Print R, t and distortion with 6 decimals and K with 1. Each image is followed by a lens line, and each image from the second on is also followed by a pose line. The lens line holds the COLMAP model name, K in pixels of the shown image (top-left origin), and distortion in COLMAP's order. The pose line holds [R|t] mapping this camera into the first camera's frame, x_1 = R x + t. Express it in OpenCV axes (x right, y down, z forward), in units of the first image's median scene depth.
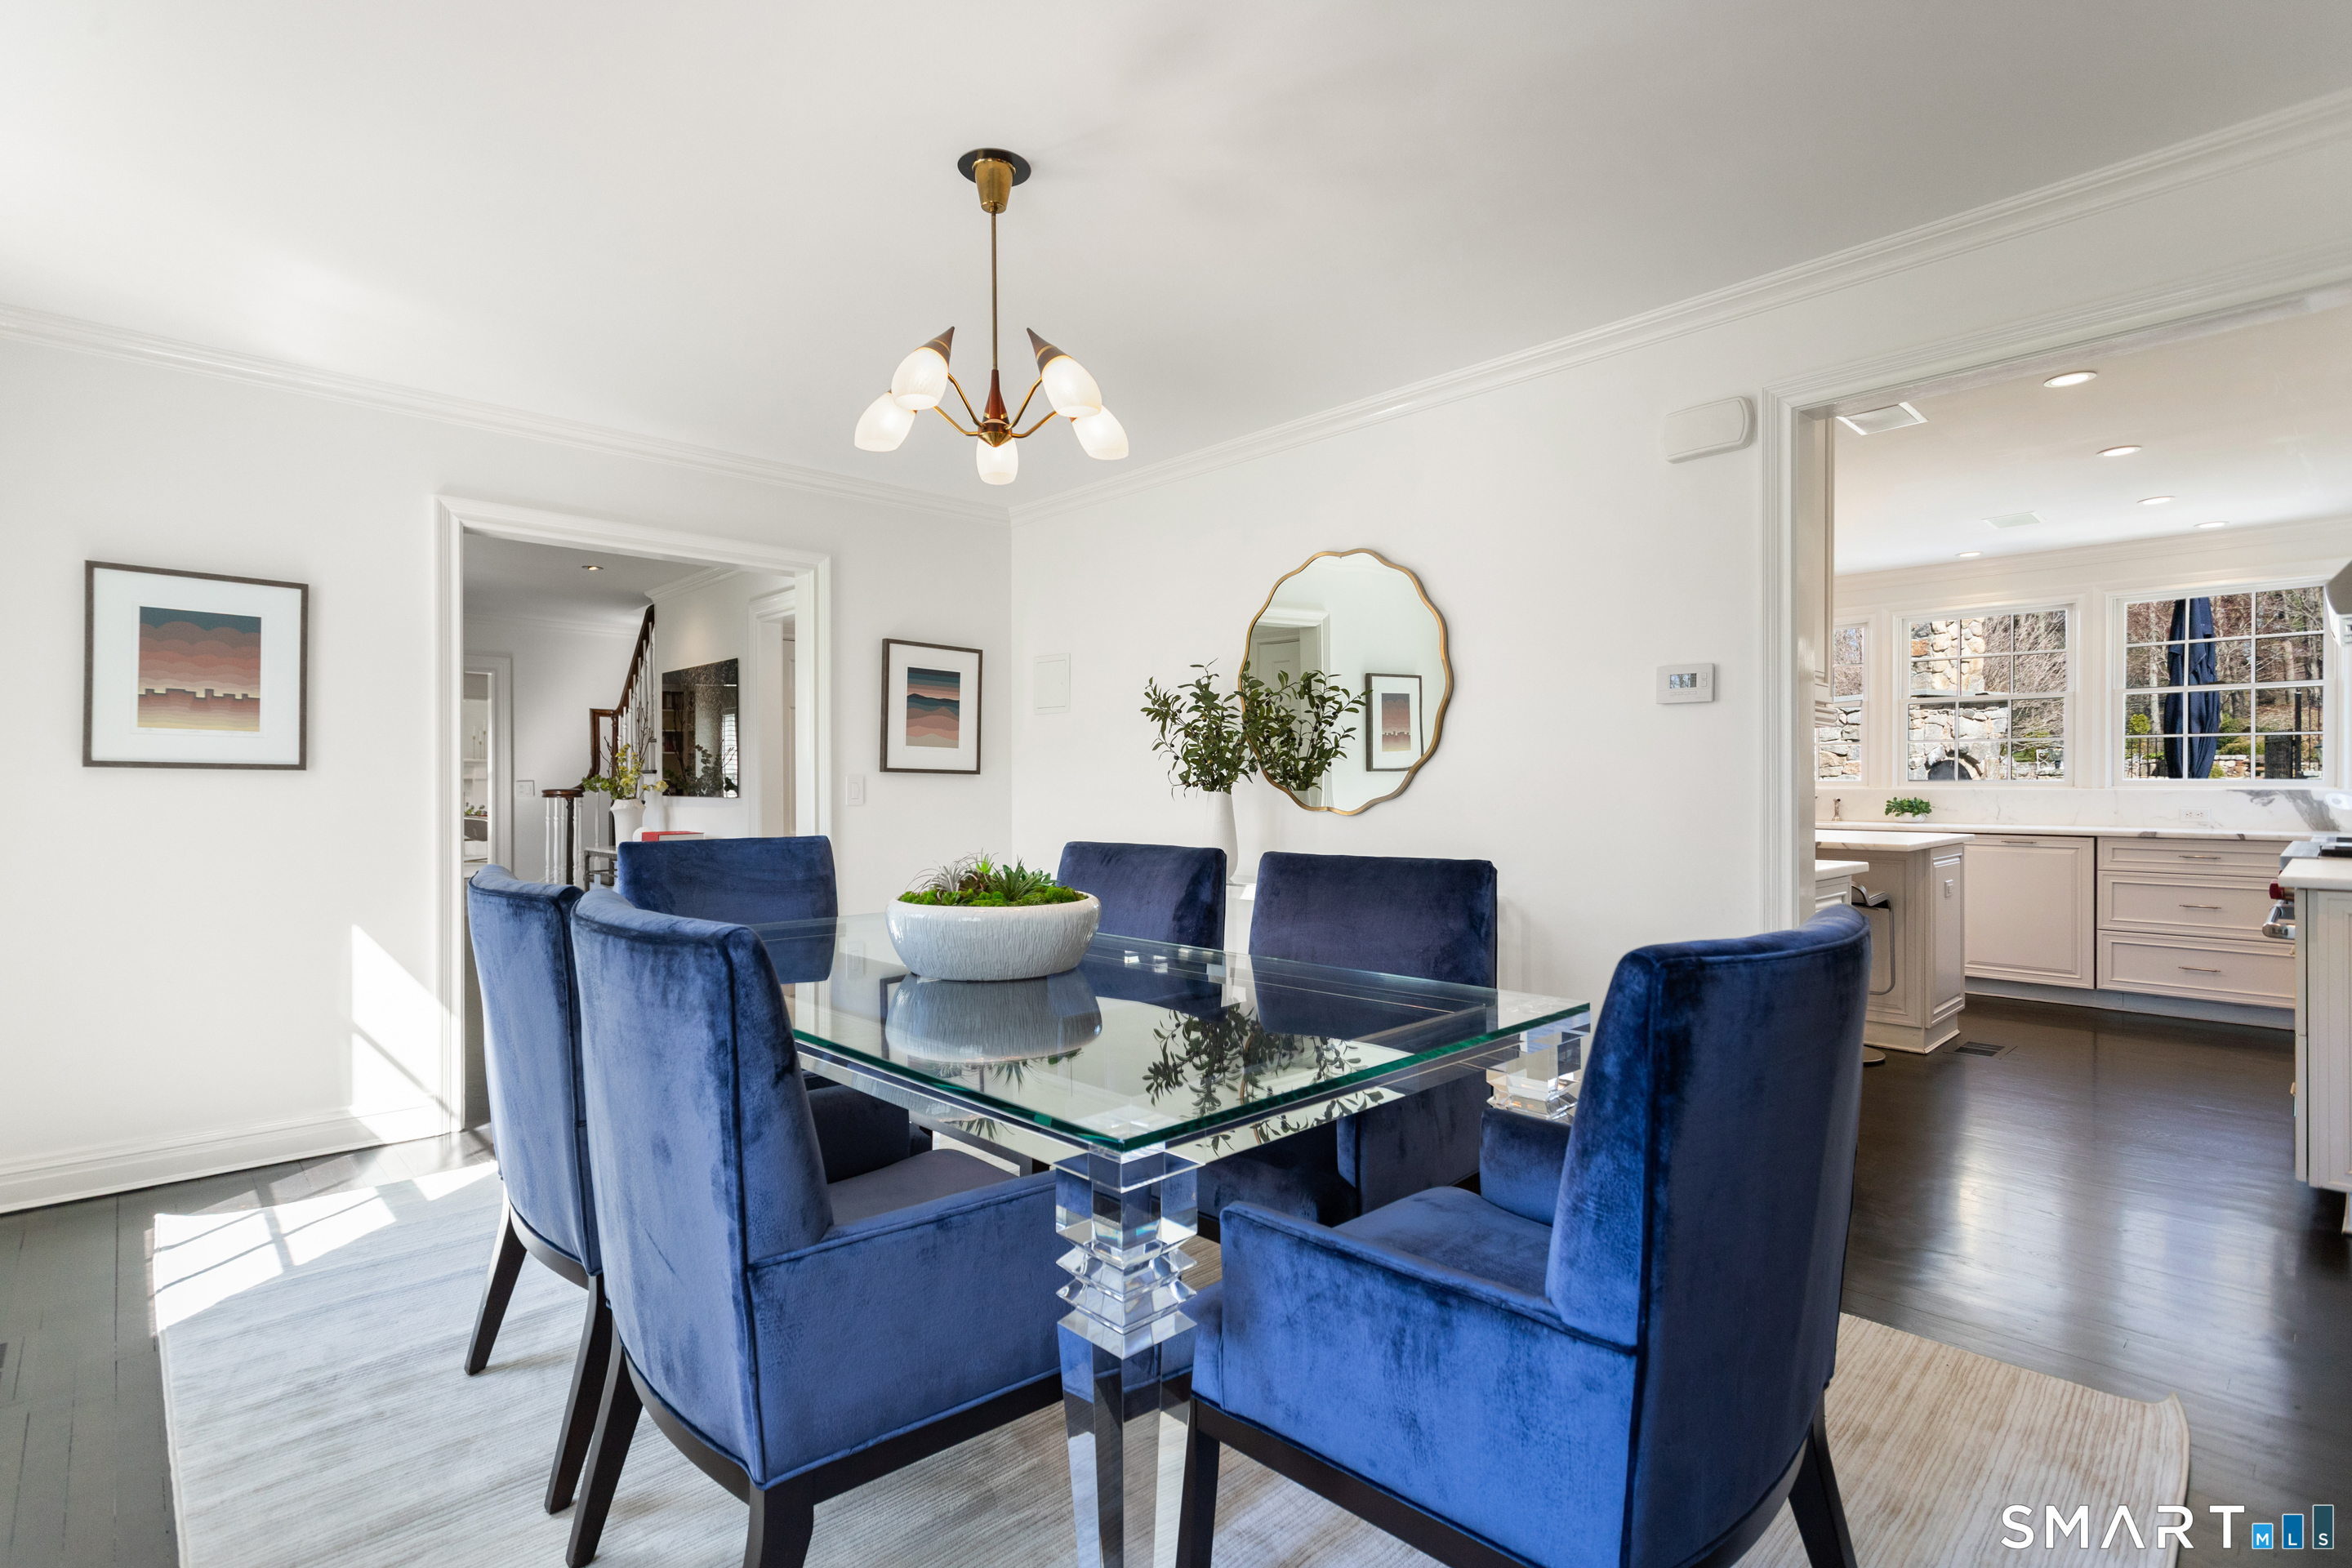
lens RADIAL K [[1118.5, 0, 1170.4], [0, 1118.5, 785.3], [0, 0, 1]] dist [0.003503, -0.000960]
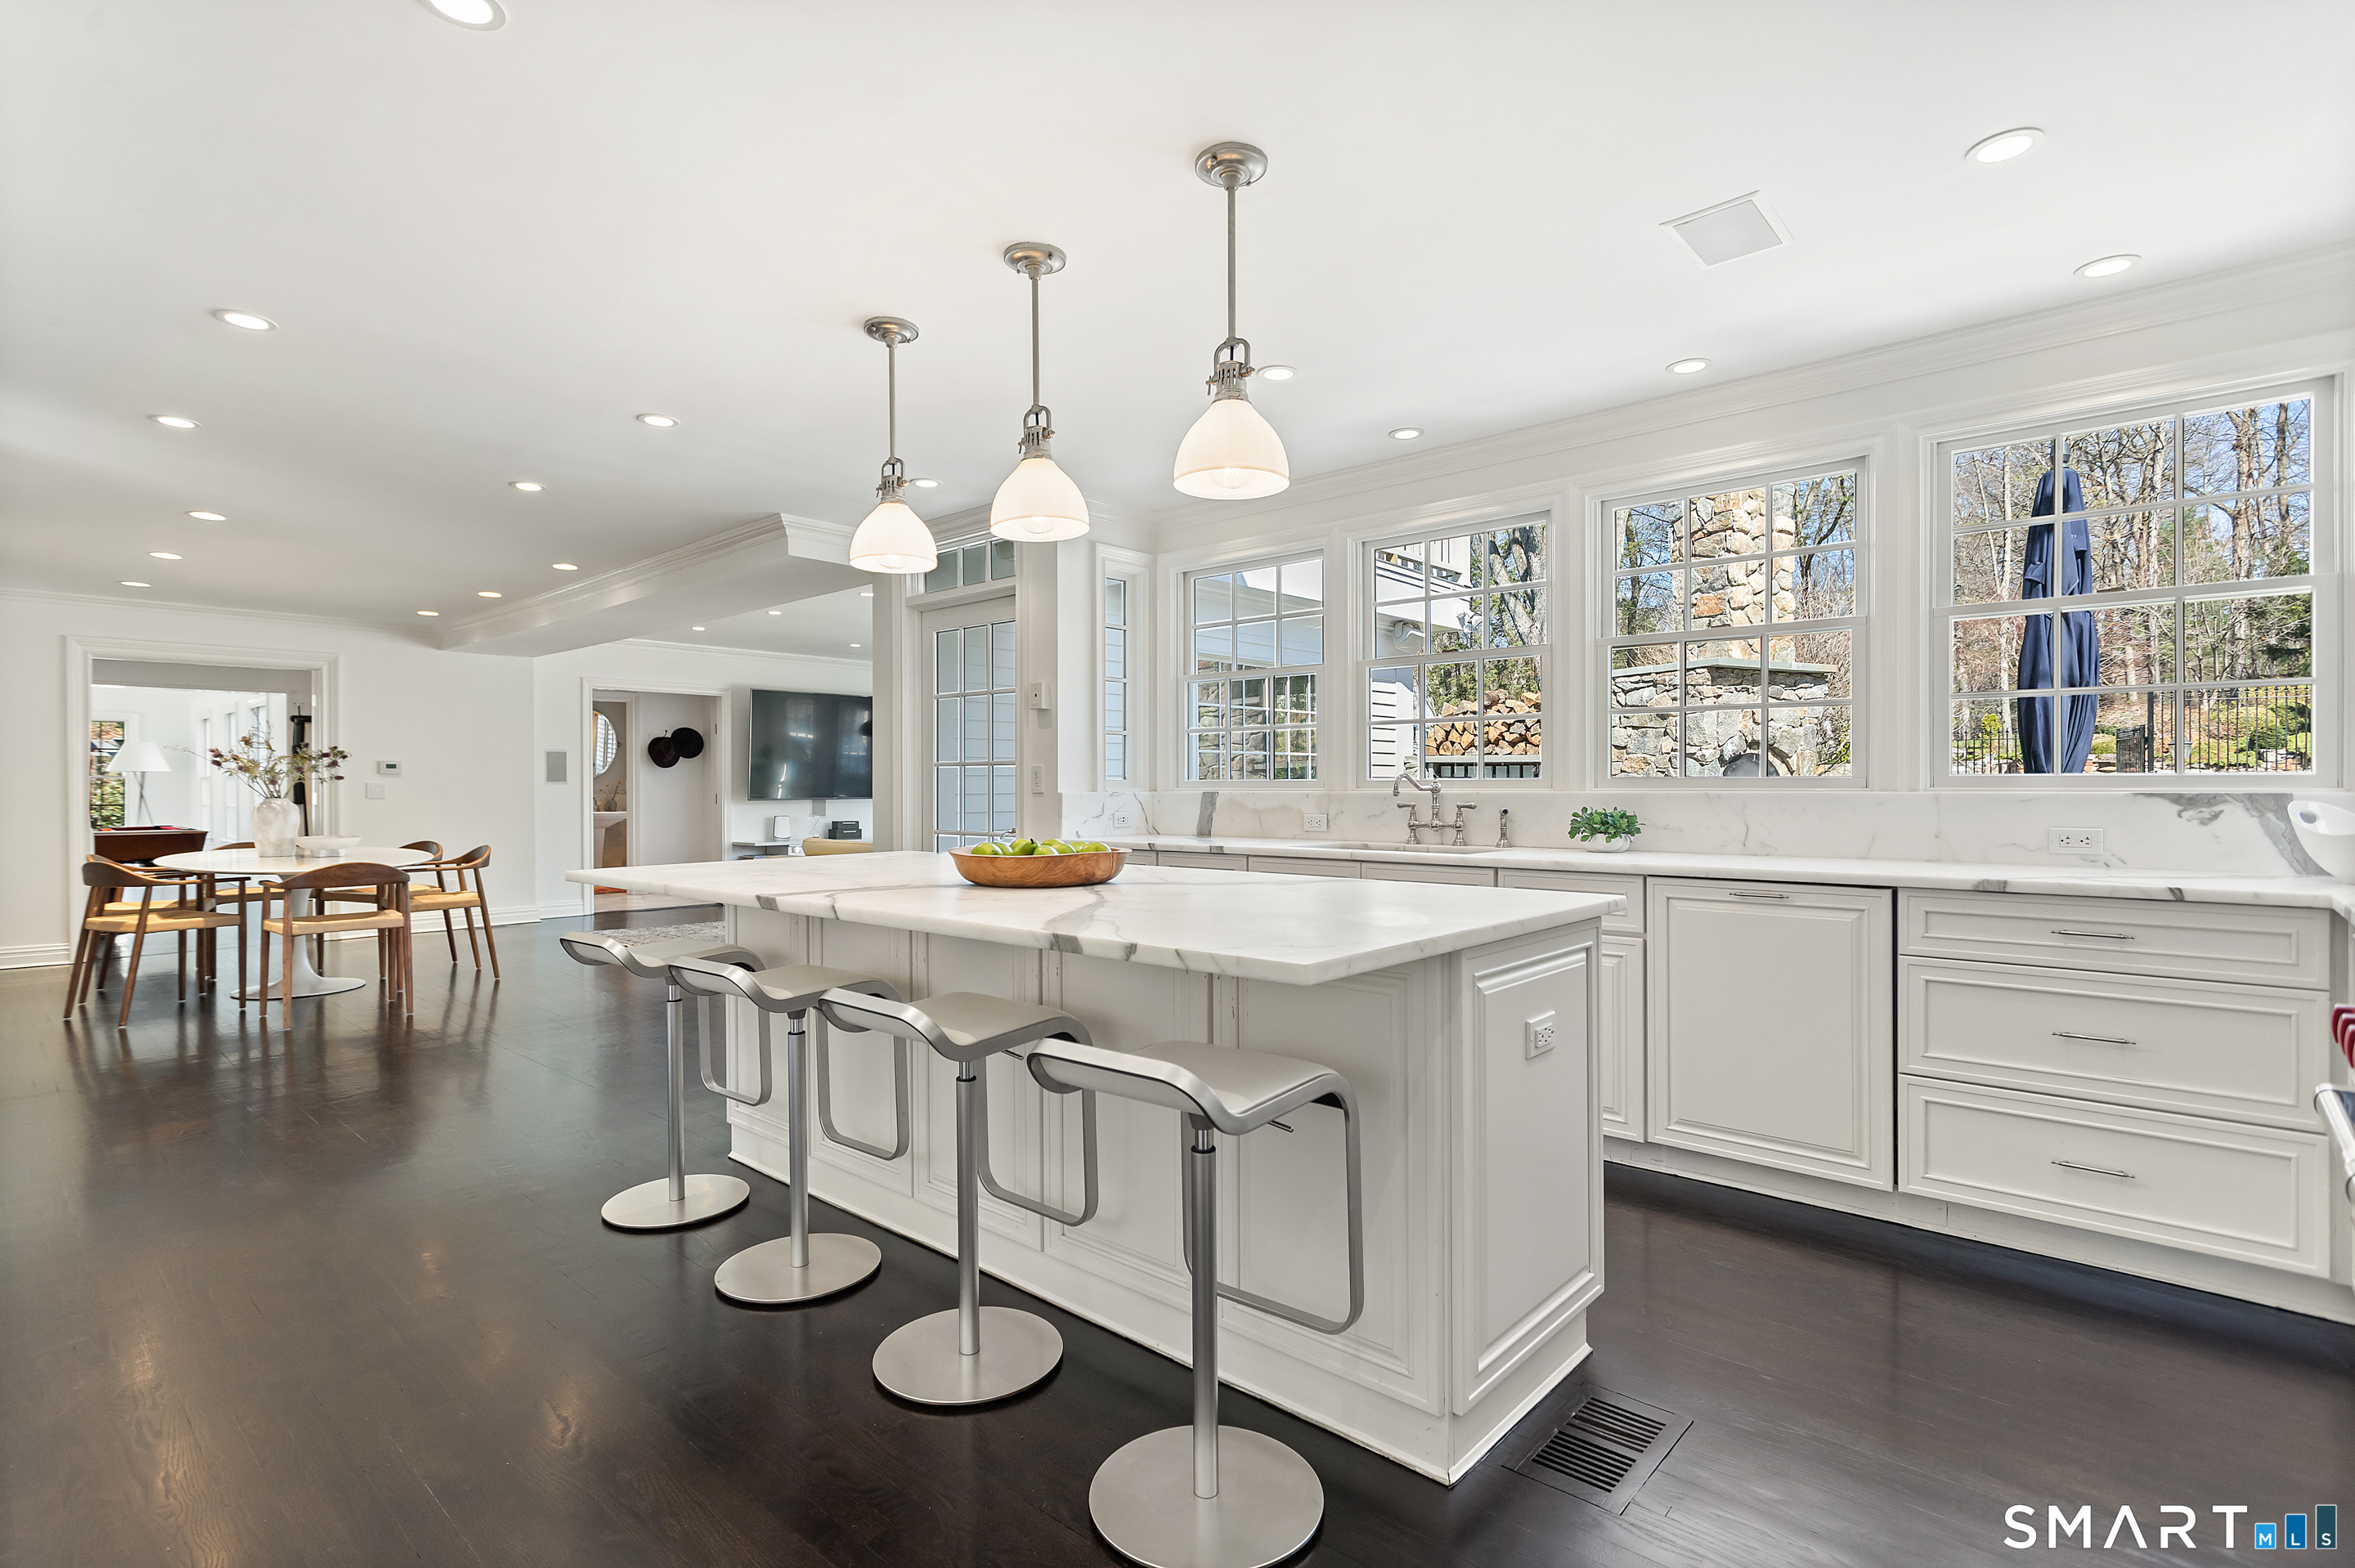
lens RADIAL K [[1119.8, 0, 1178.8], [0, 1119.8, 786.4], [0, 0, 1]] dist [0.003503, -0.000960]
pose [[0.996468, -0.002524, 0.083937, 0.430489], [0.002755, 0.999993, -0.002638, 0.000982], [-0.083930, 0.002860, 0.996468, 0.488275]]
